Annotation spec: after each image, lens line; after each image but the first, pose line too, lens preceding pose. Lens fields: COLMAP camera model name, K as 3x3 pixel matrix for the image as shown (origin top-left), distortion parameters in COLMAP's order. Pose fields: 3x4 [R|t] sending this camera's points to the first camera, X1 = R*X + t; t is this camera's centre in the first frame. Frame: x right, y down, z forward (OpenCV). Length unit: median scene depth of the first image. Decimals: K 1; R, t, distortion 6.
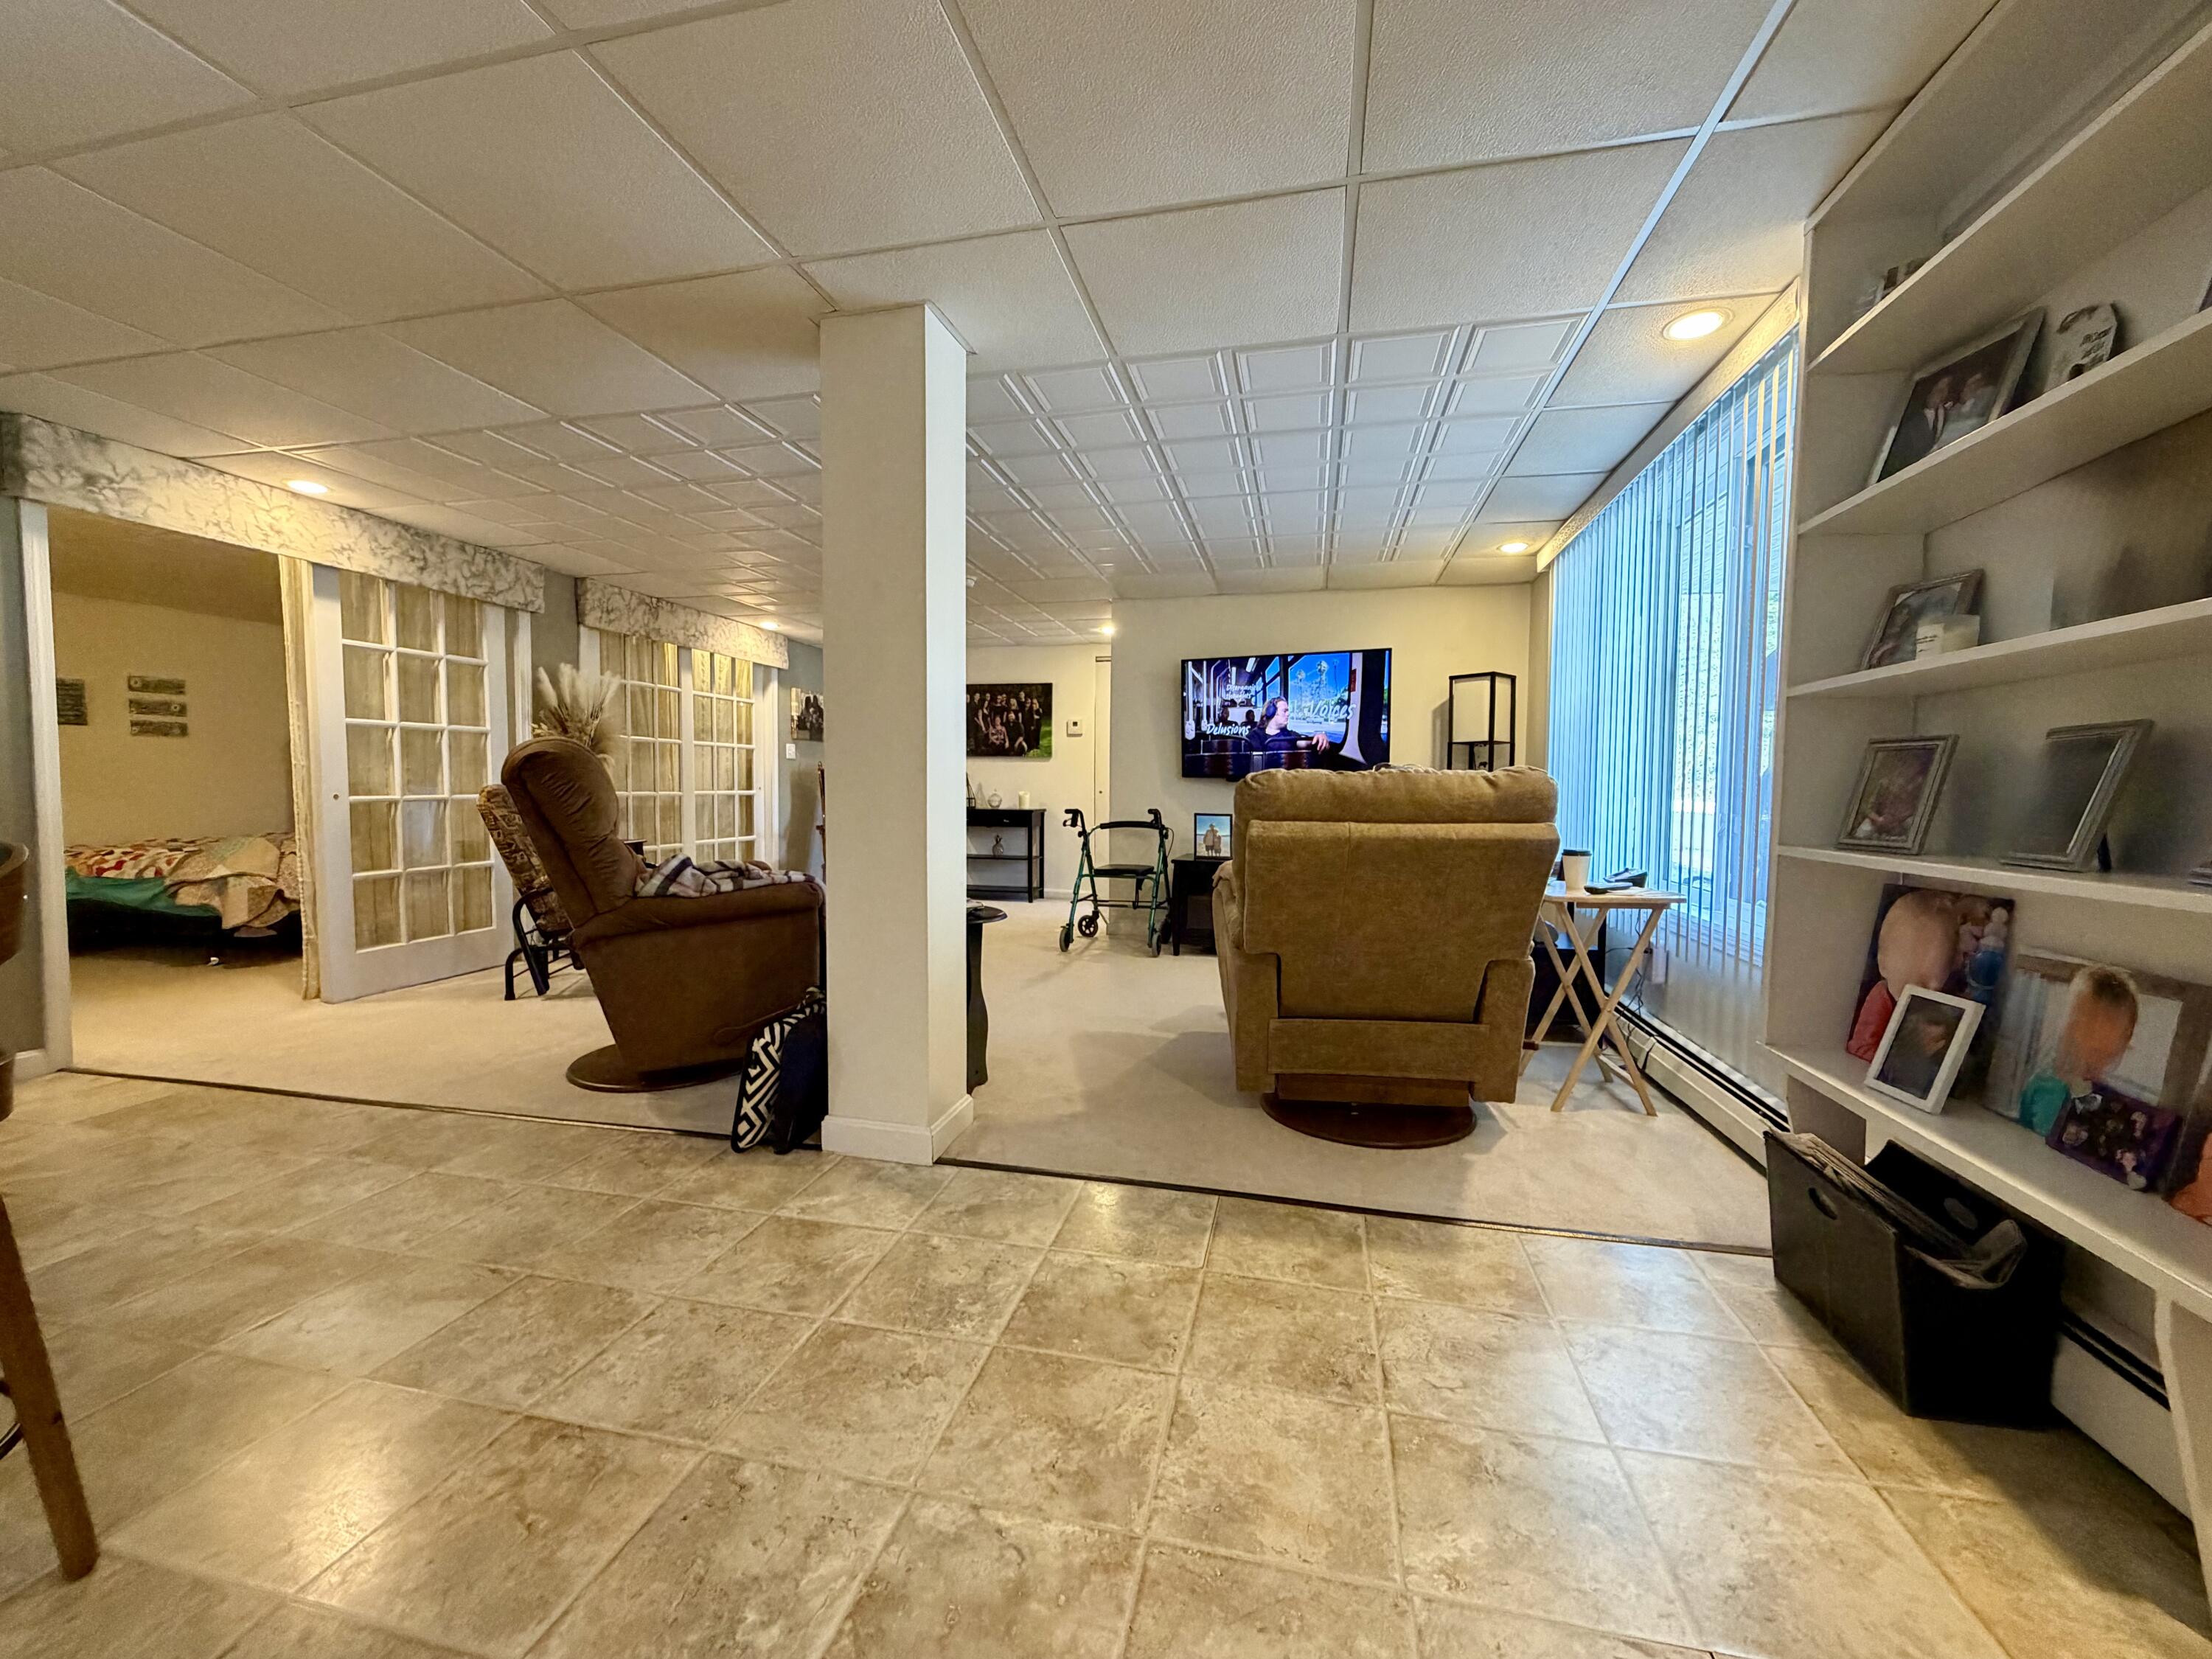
lens RADIAL K [[889.0, 0, 1100.8], [0, 889.0, 829.8], [0, 0, 1]] dist [-0.000135, 0.000220]
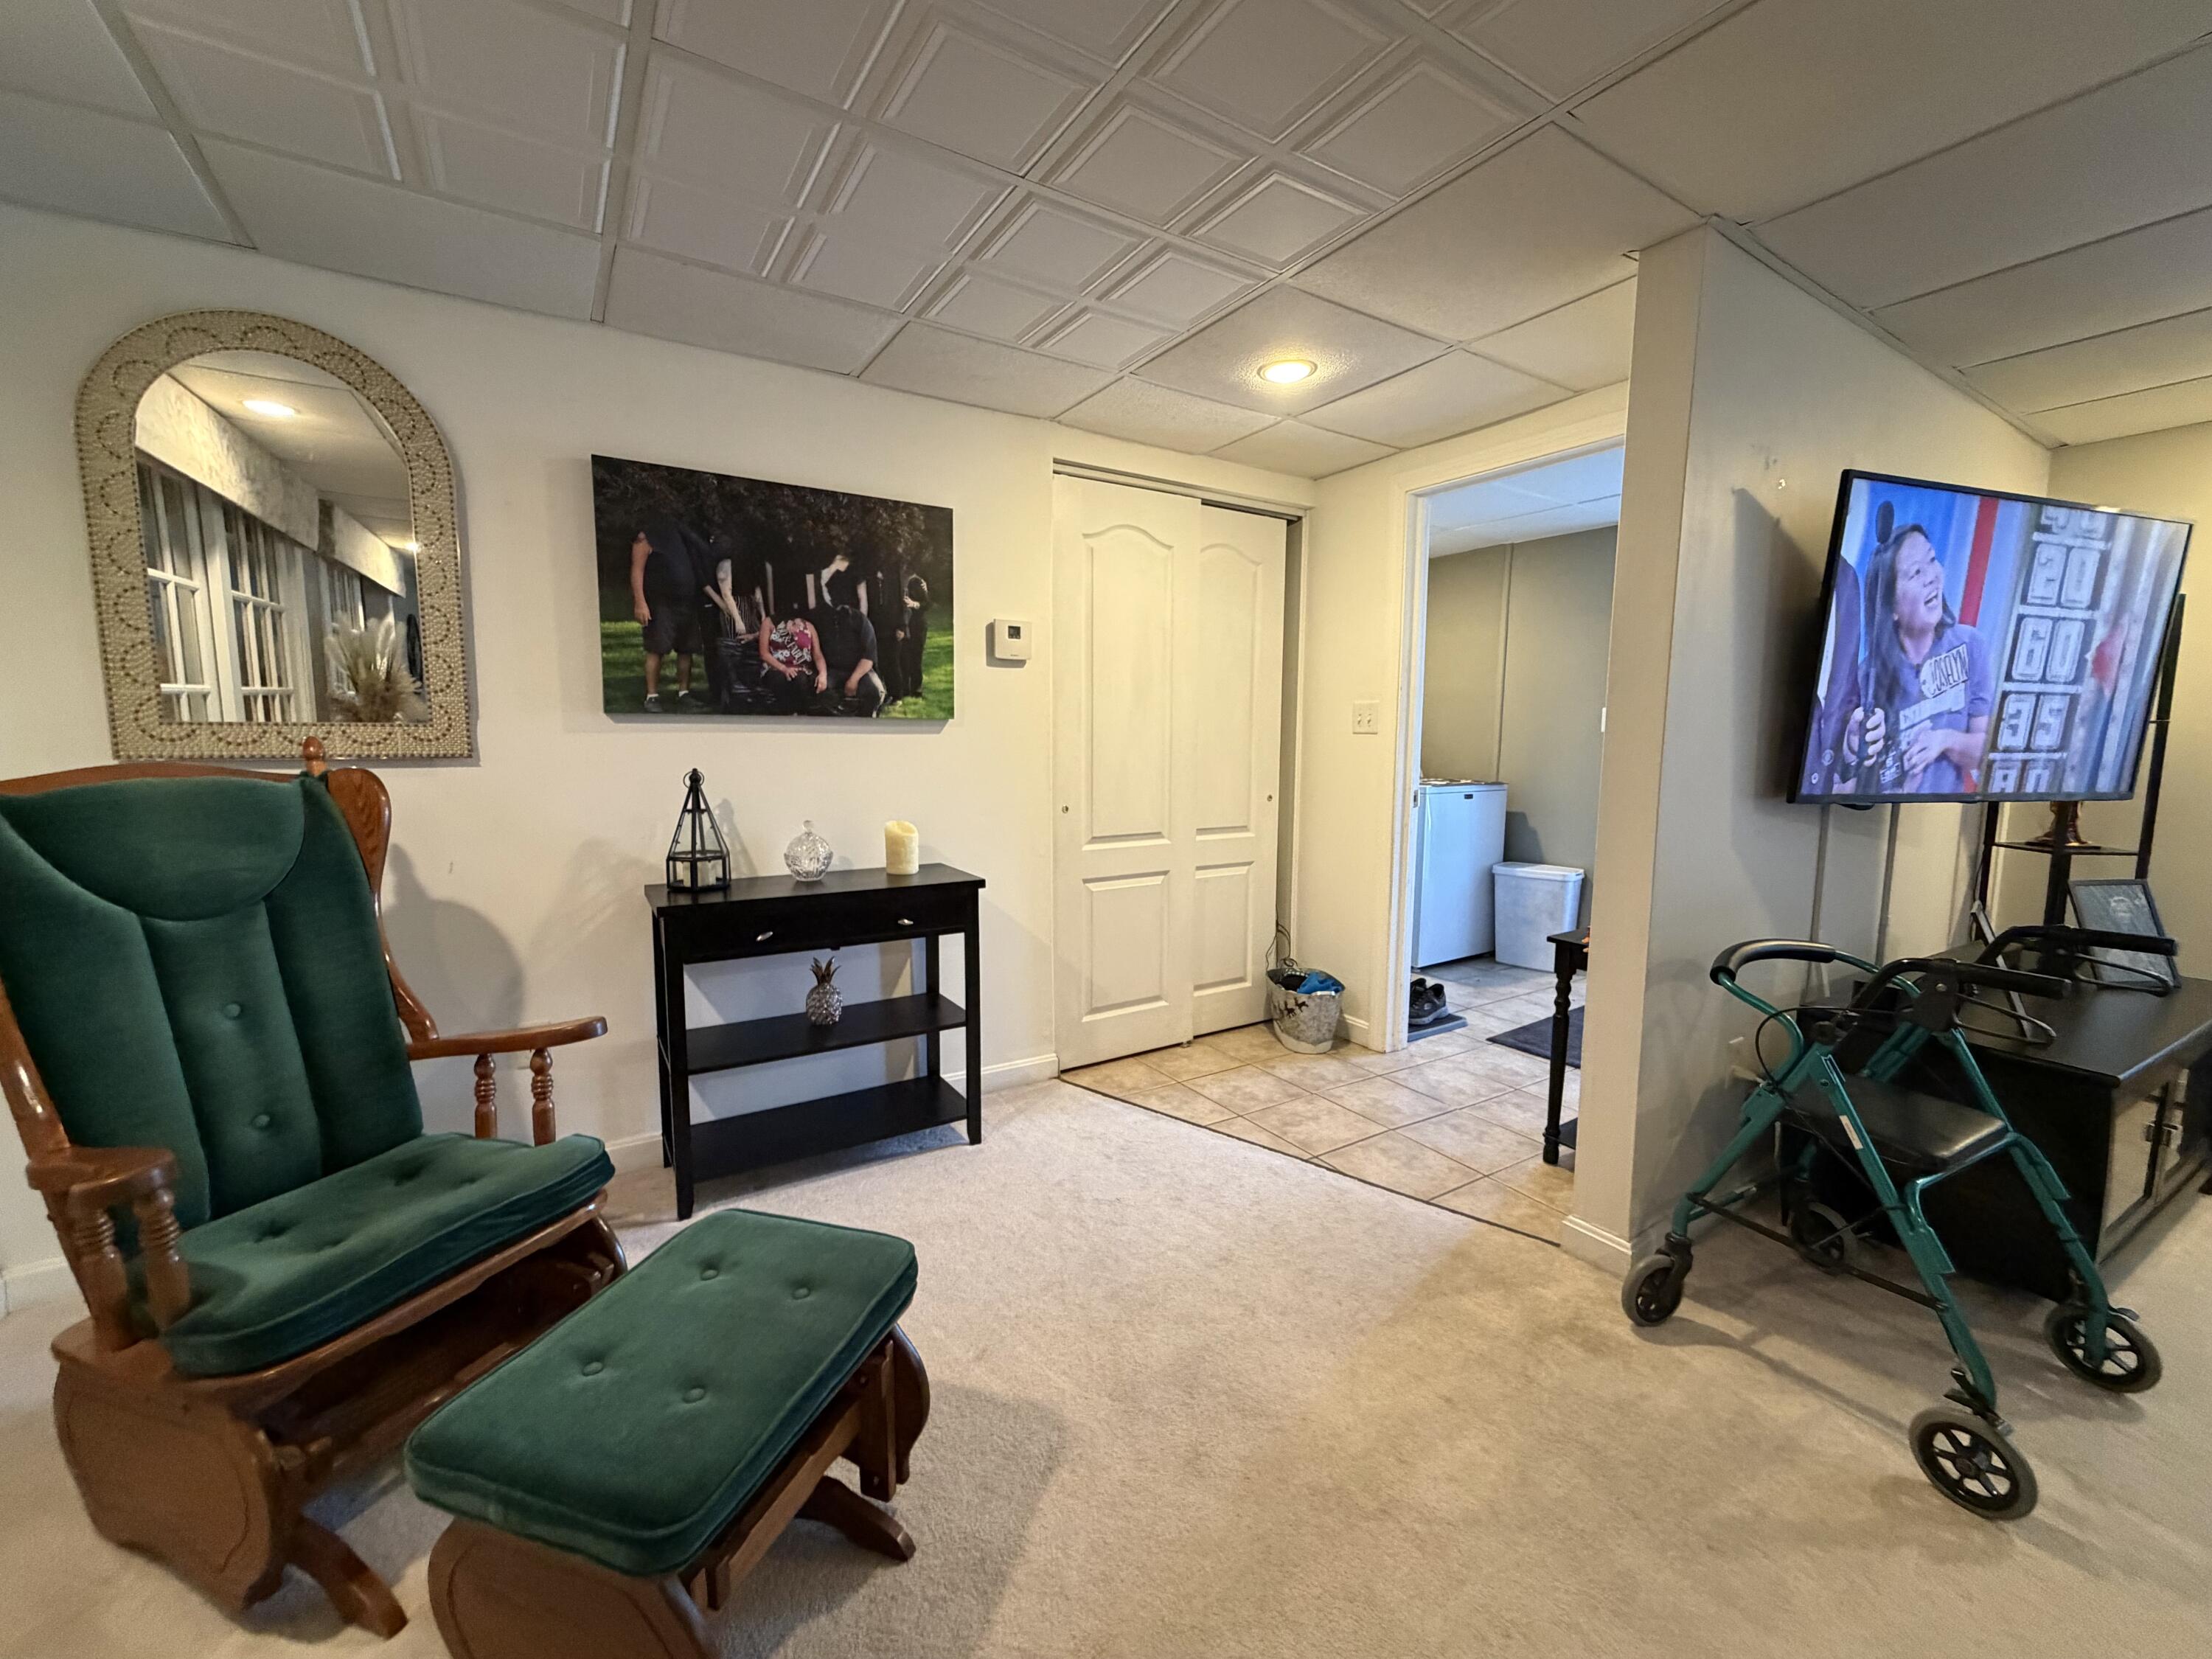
lens RADIAL K [[889.0, 0, 1099.8], [0, 889.0, 827.1], [0, 0, 1]] dist [-0.000135, 0.000220]
pose [[0.696583, -0.080650, 0.712929, -0.362980], [0.035991, 0.996339, 0.077545, -0.084709], [-0.716573, -0.028357, 0.696935, 0.928642]]
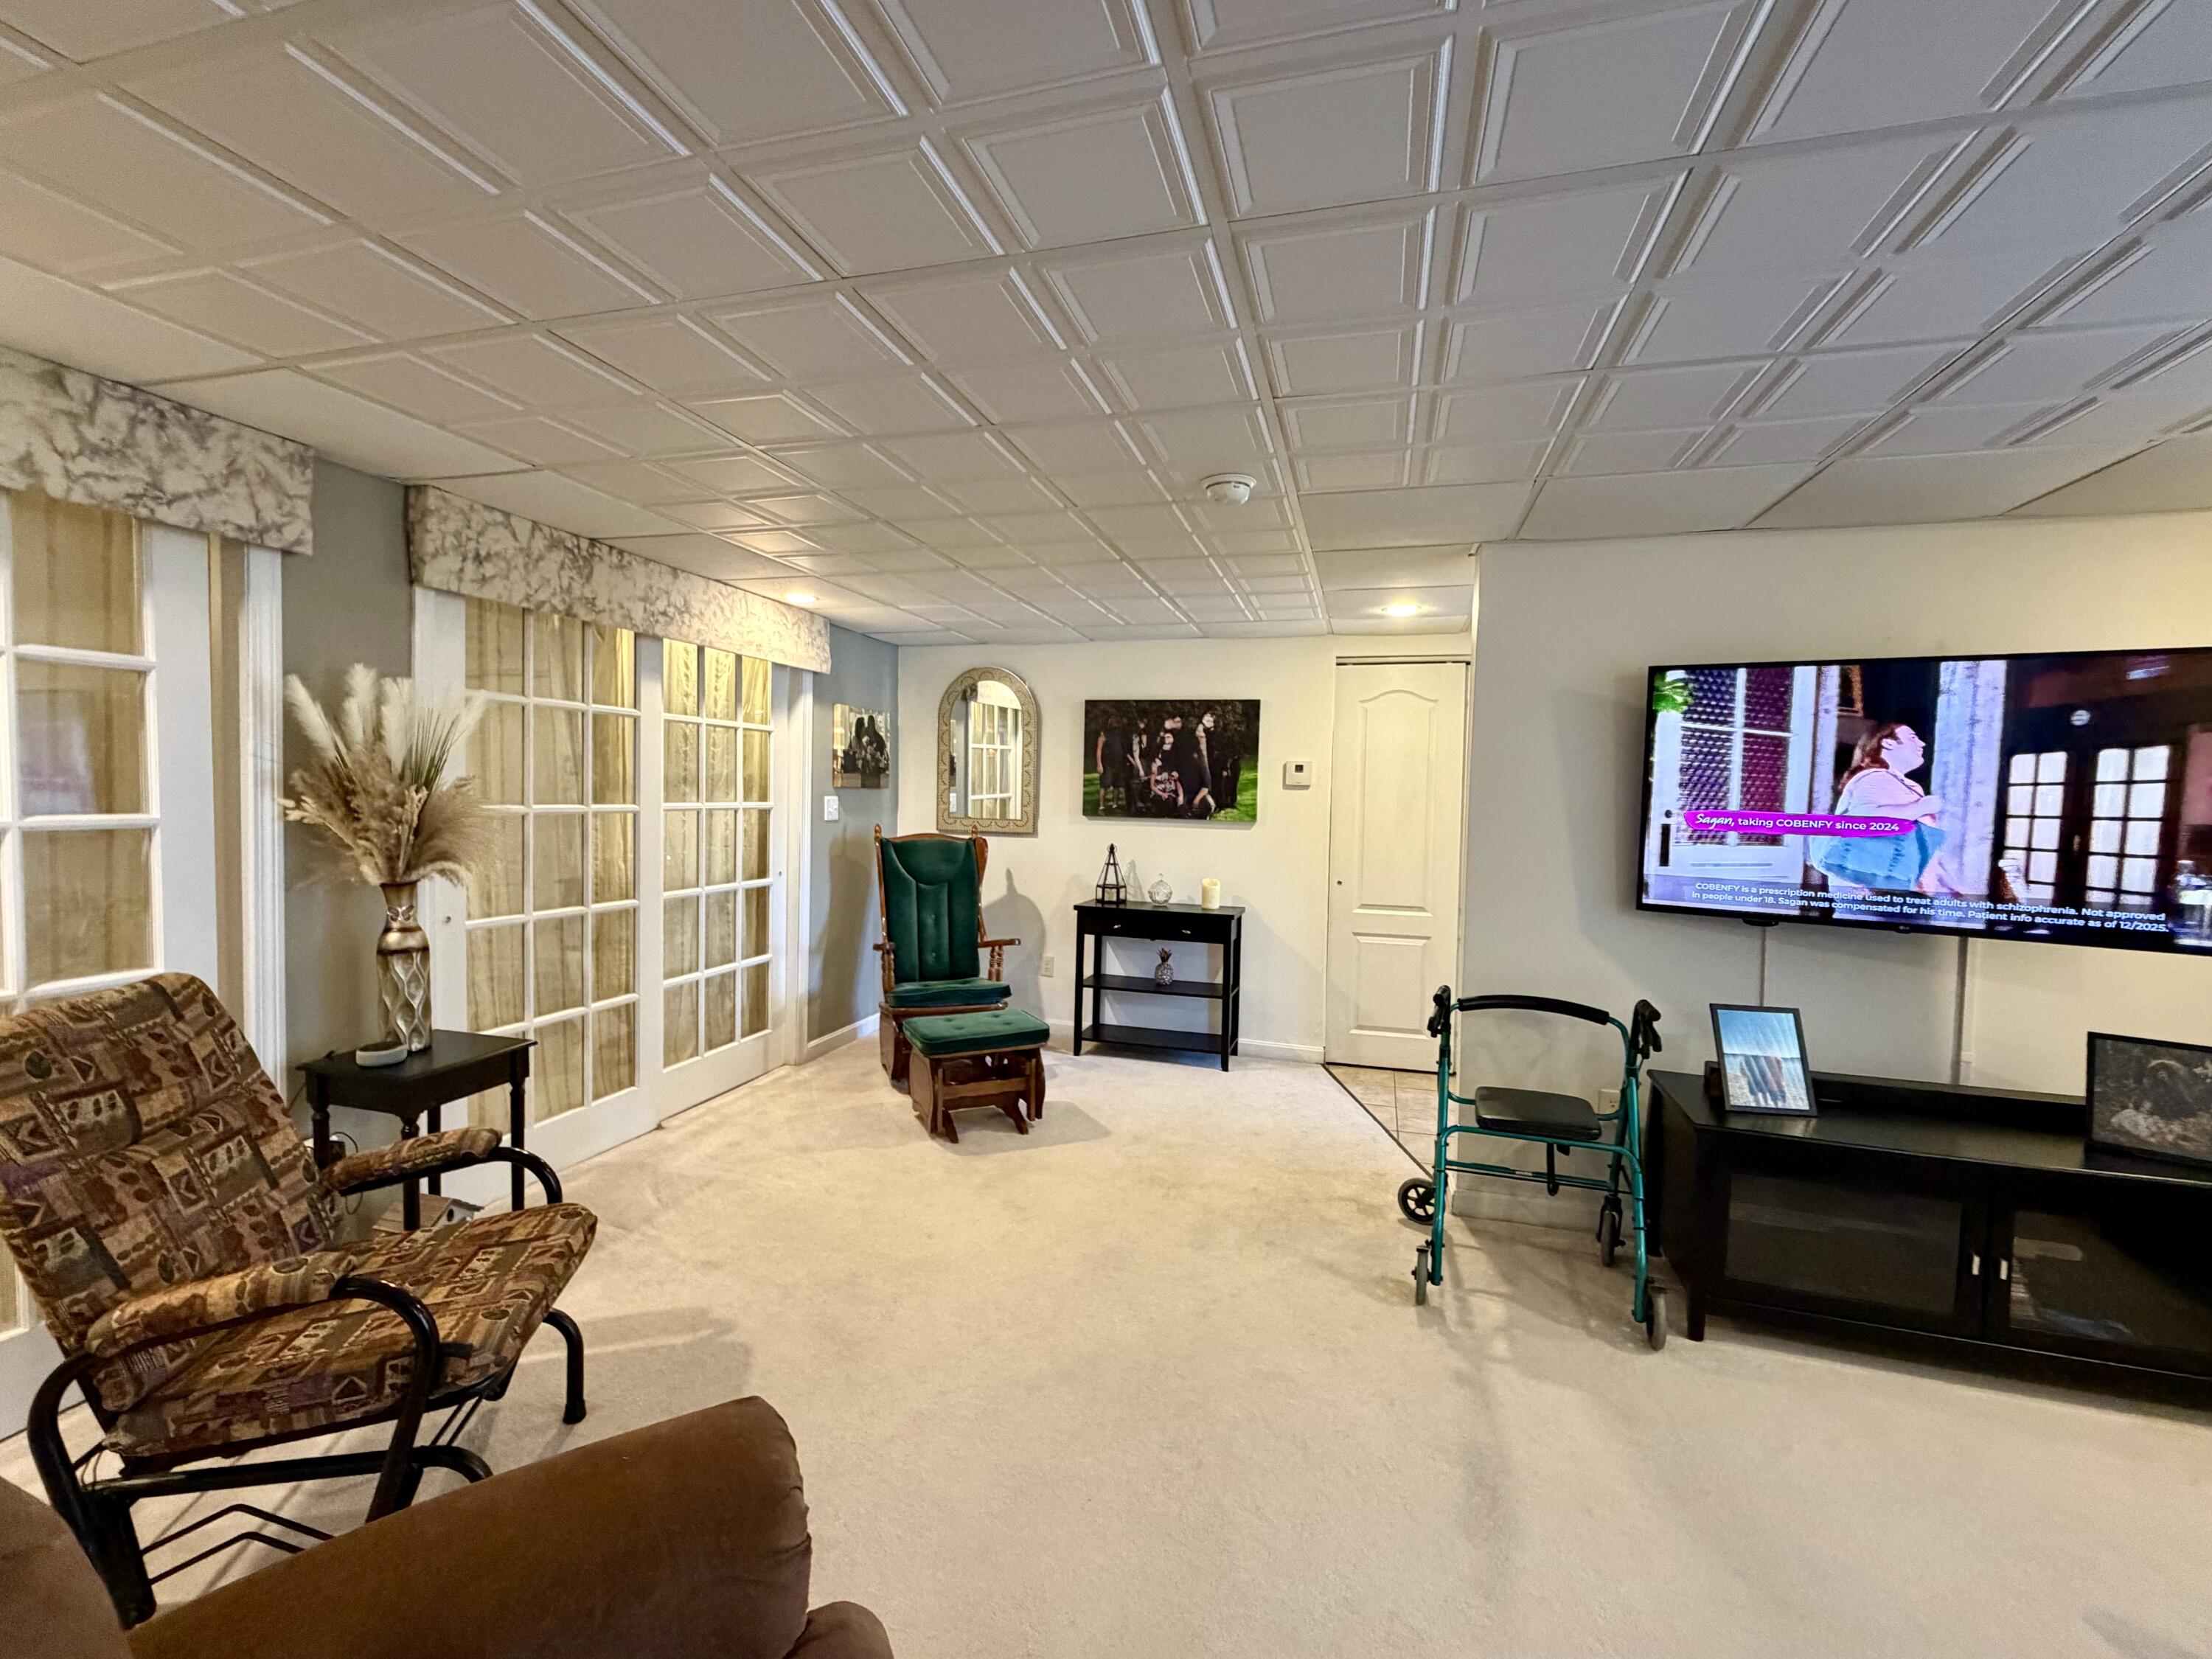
lens RADIAL K [[965.6, 0, 1106.4], [0, 965.6, 830.9], [0, 0, 1]] dist [0.001509, -0.000324]
pose [[0.998865, 0.015806, -0.044939, -0.168244], [-0.016310, 0.999808, -0.010873, -0.088358], [0.044759, 0.011594, 0.998931, 0.448289]]
